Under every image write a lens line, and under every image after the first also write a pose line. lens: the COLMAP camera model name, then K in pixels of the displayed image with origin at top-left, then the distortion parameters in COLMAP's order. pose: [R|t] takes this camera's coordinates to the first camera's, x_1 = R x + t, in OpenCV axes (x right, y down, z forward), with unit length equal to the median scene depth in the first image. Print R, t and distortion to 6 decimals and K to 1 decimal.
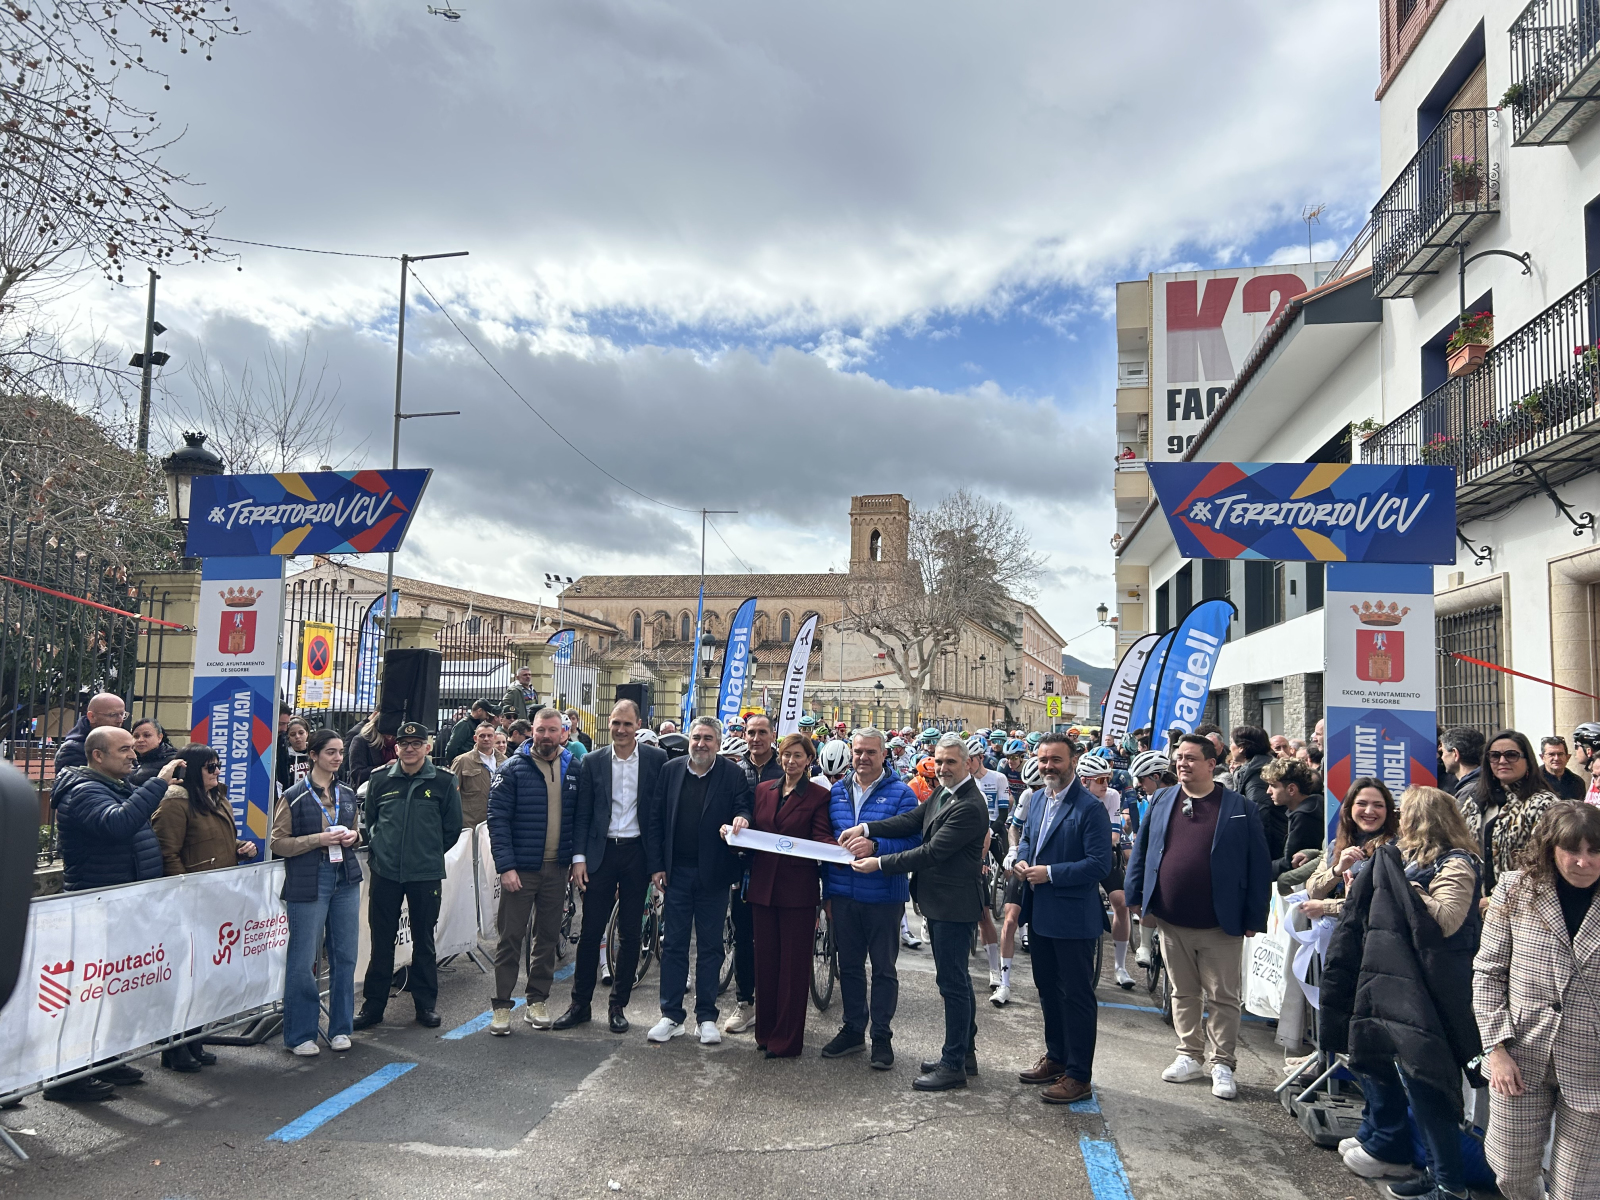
lens RADIAL K [[1202.4, 0, 784.6], [0, 1202.4, 625.3], [0, 0, 1]] dist [0.054235, -0.075625]
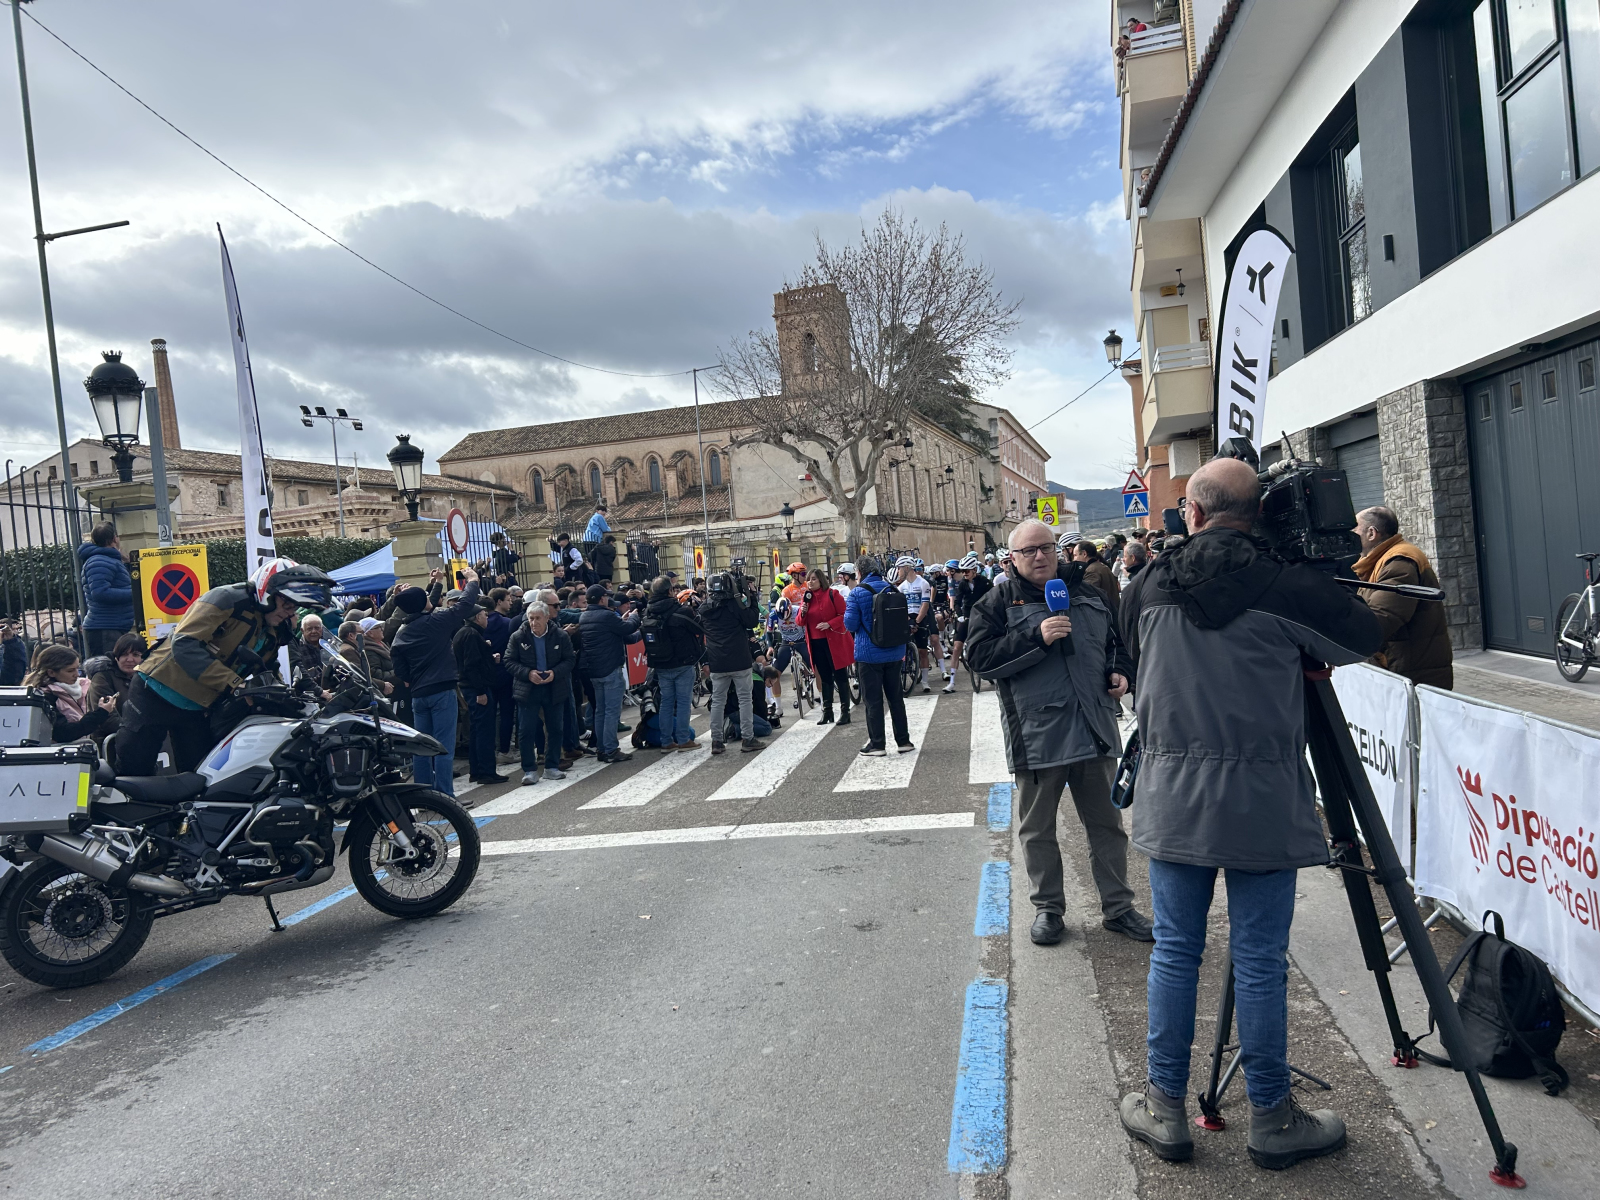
lens RADIAL K [[1202.0, 0, 810.7], [0, 1202.0, 603.0], [0, 0, 1]] dist [0.094591, -0.123363]
pose [[0.992960, -0.115460, 0.026439, 0.089029], [0.112225, 0.988453, 0.101810, 0.045342], [-0.037889, -0.098126, 0.994452, 0.436139]]
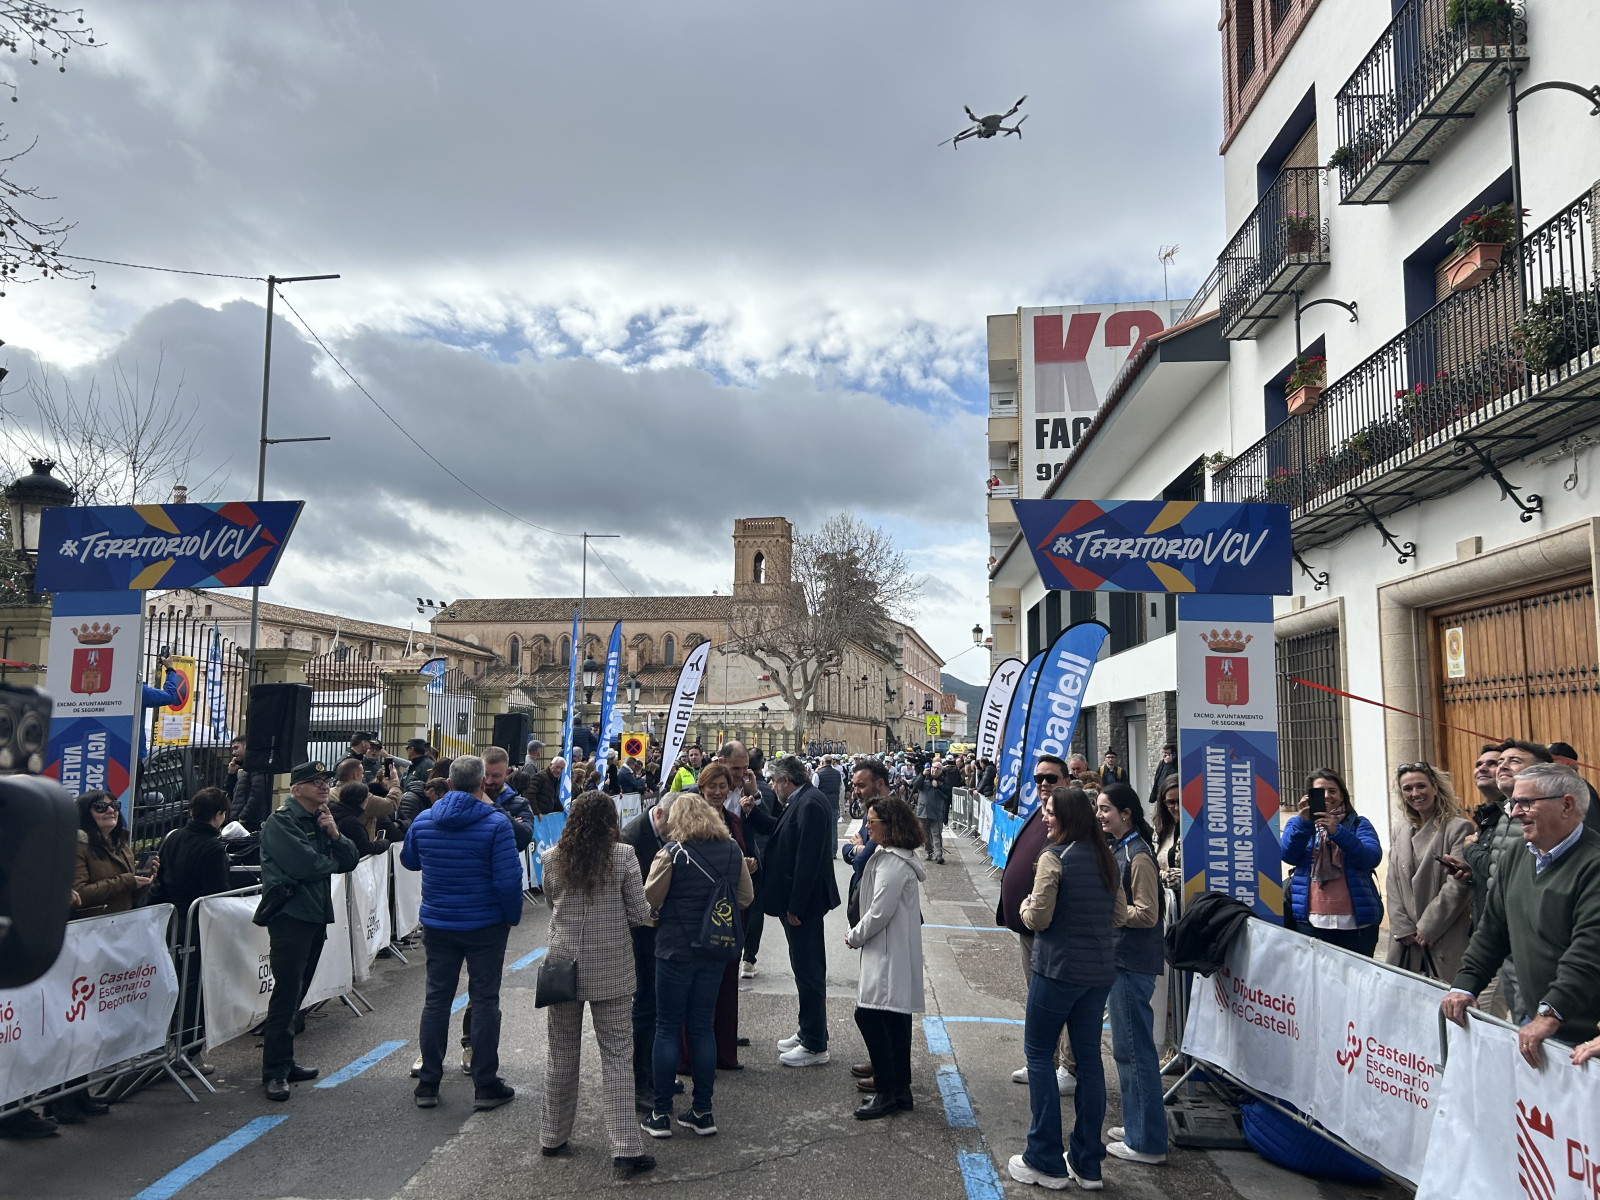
lens RADIAL K [[1202.0, 0, 810.7], [0, 1202.0, 603.0], [0, 0, 1]] dist [0.094591, -0.123363]
pose [[0.992984, -0.005713, 0.118108, -0.000231], [0.010010, 0.999308, -0.035819, -0.001295], [-0.117822, 0.036750, 0.992354, -0.005014]]
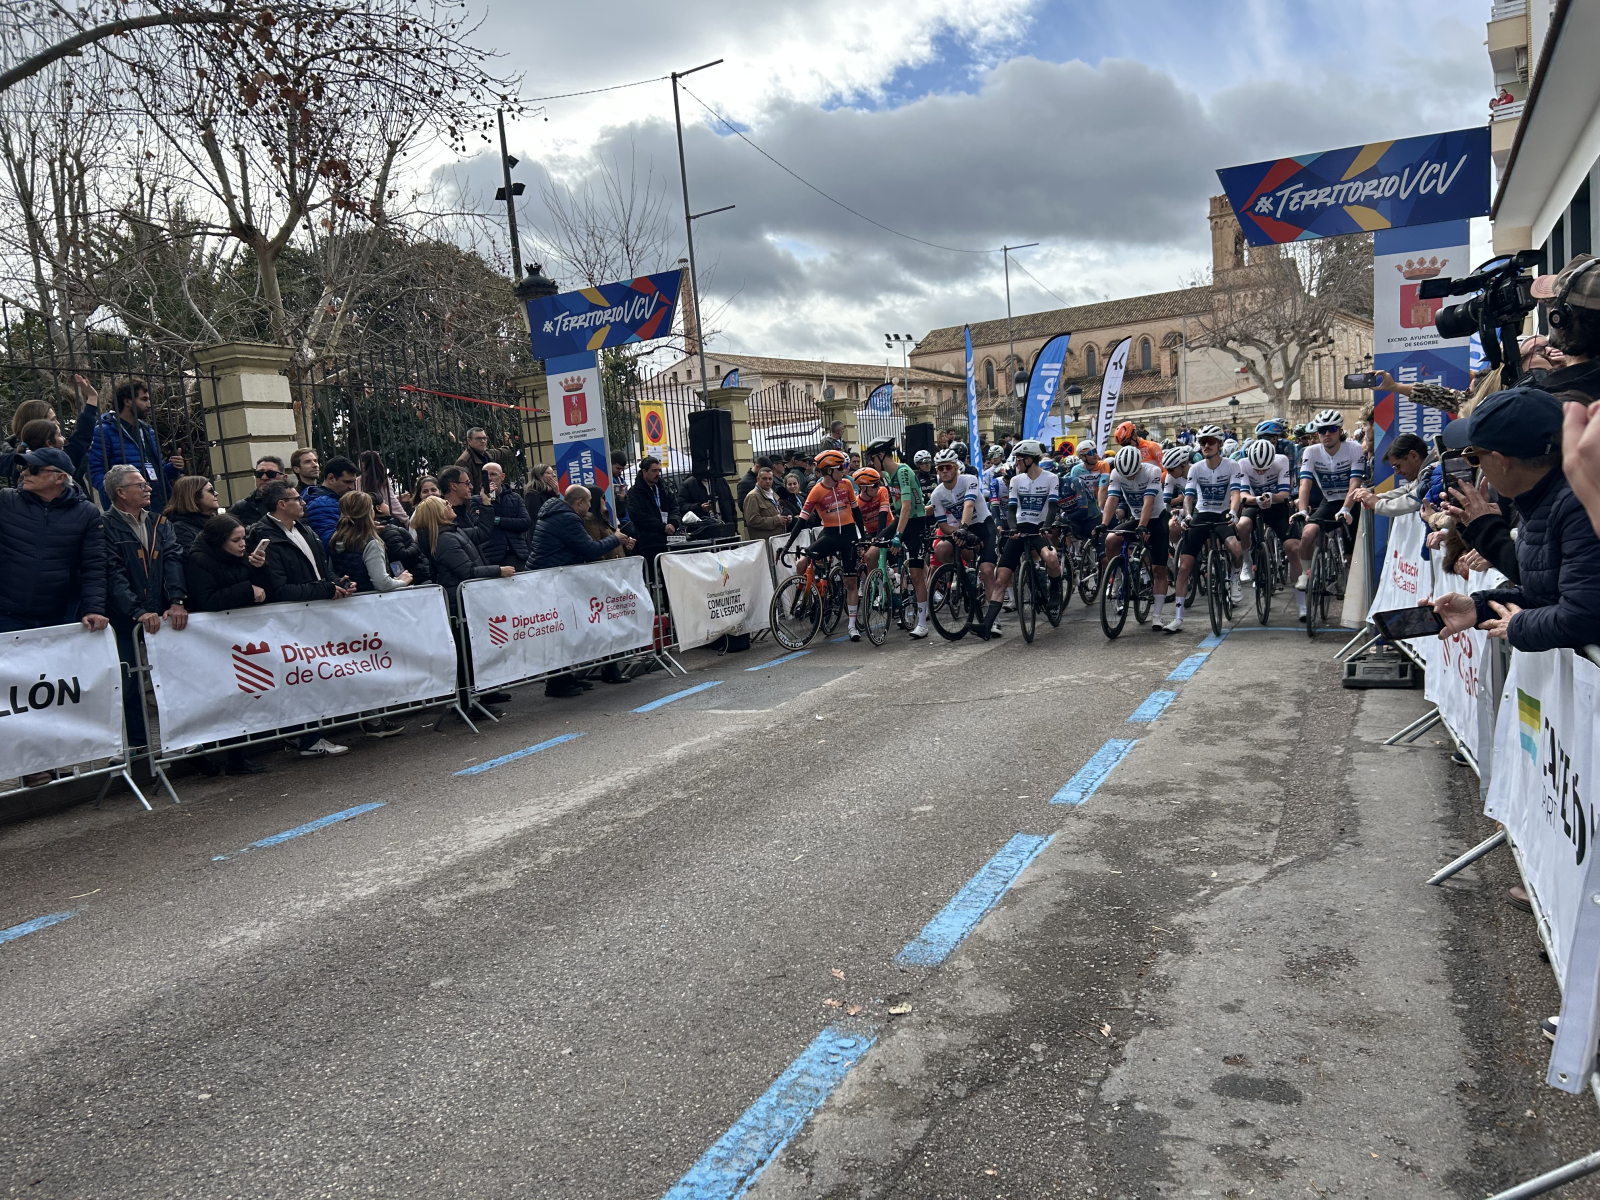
lens RADIAL K [[1209.1, 0, 800.1], [0, 1209.1, 616.3], [0, 0, 1]] dist [0.060109, -0.056063]
pose [[0.951006, -0.074471, -0.300070, 0.037428], [0.130961, 0.976216, 0.172774, 0.005360], [0.280067, -0.203607, 0.938140, -0.056320]]
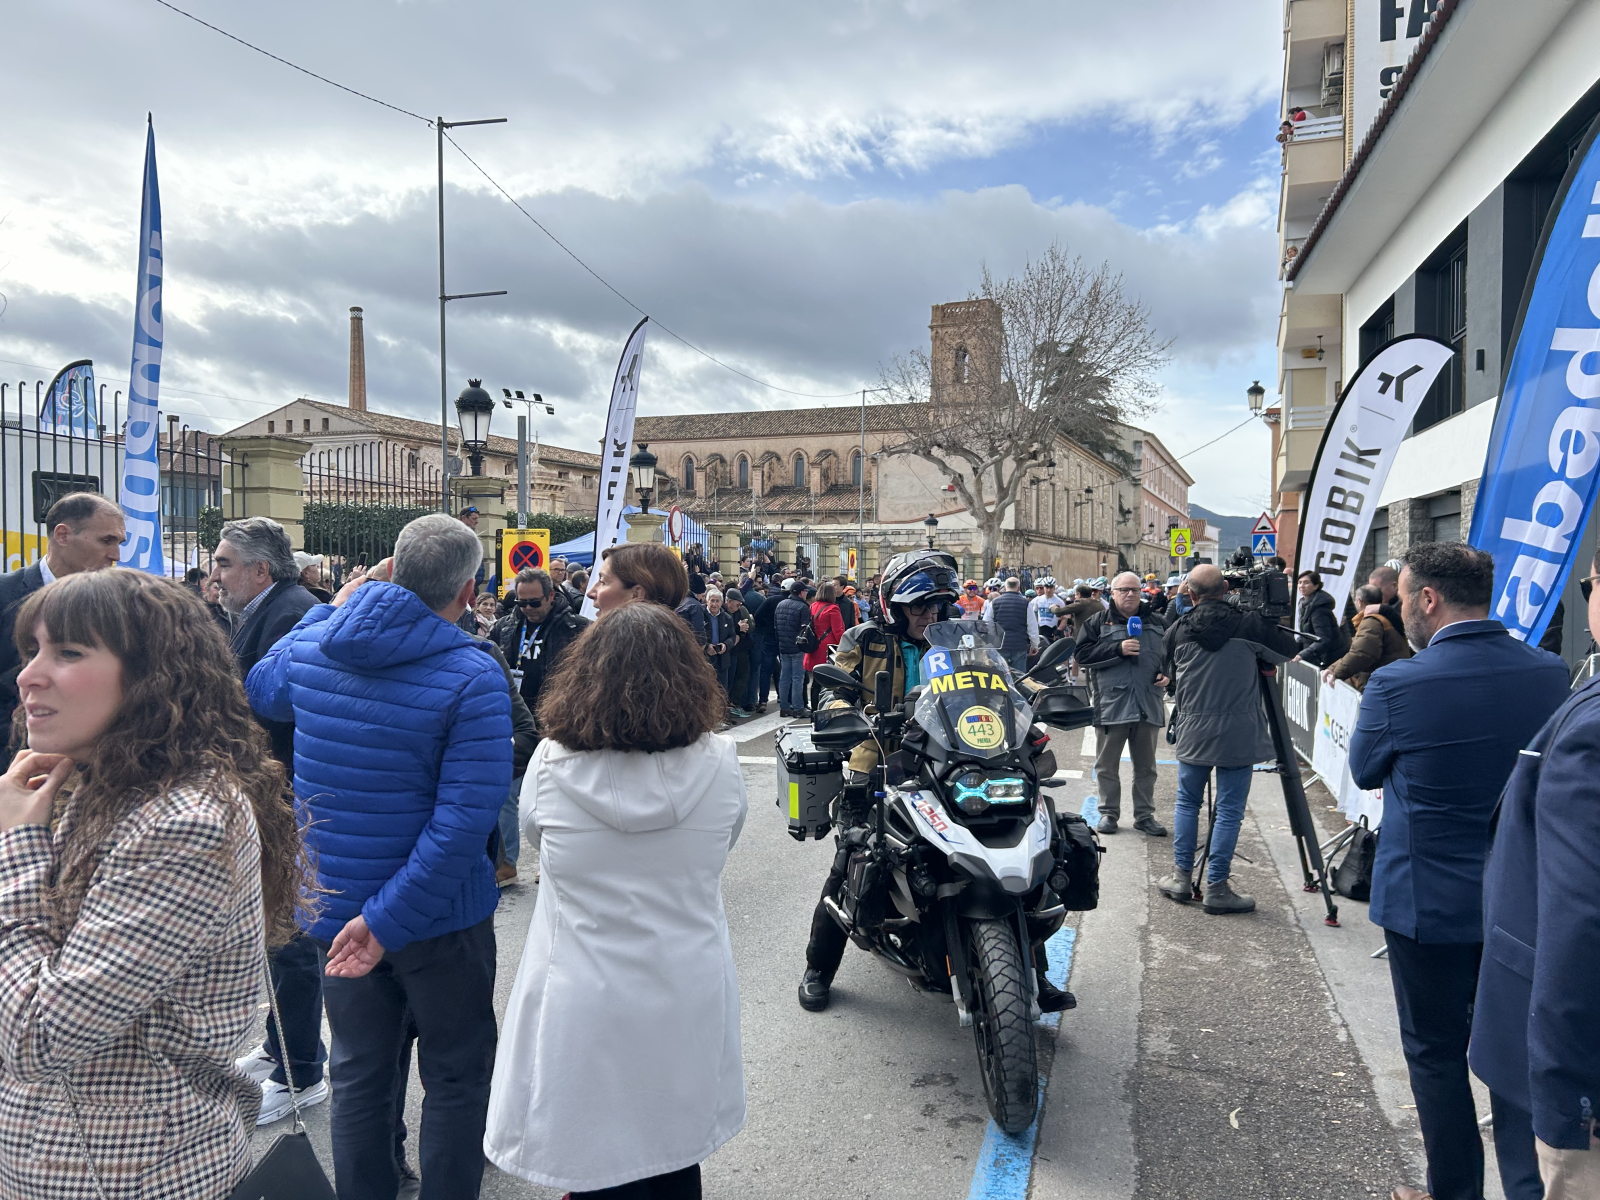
lens RADIAL K [[1202.1, 0, 792.1], [0, 1202.1, 597.7], [0, 0, 1]] dist [0.104977, -0.132479]
pose [[0.995707, -0.022529, -0.089773, 0.077333], [0.030783, 0.995316, 0.091646, 0.036165], [0.087288, -0.094016, 0.991737, 0.357123]]
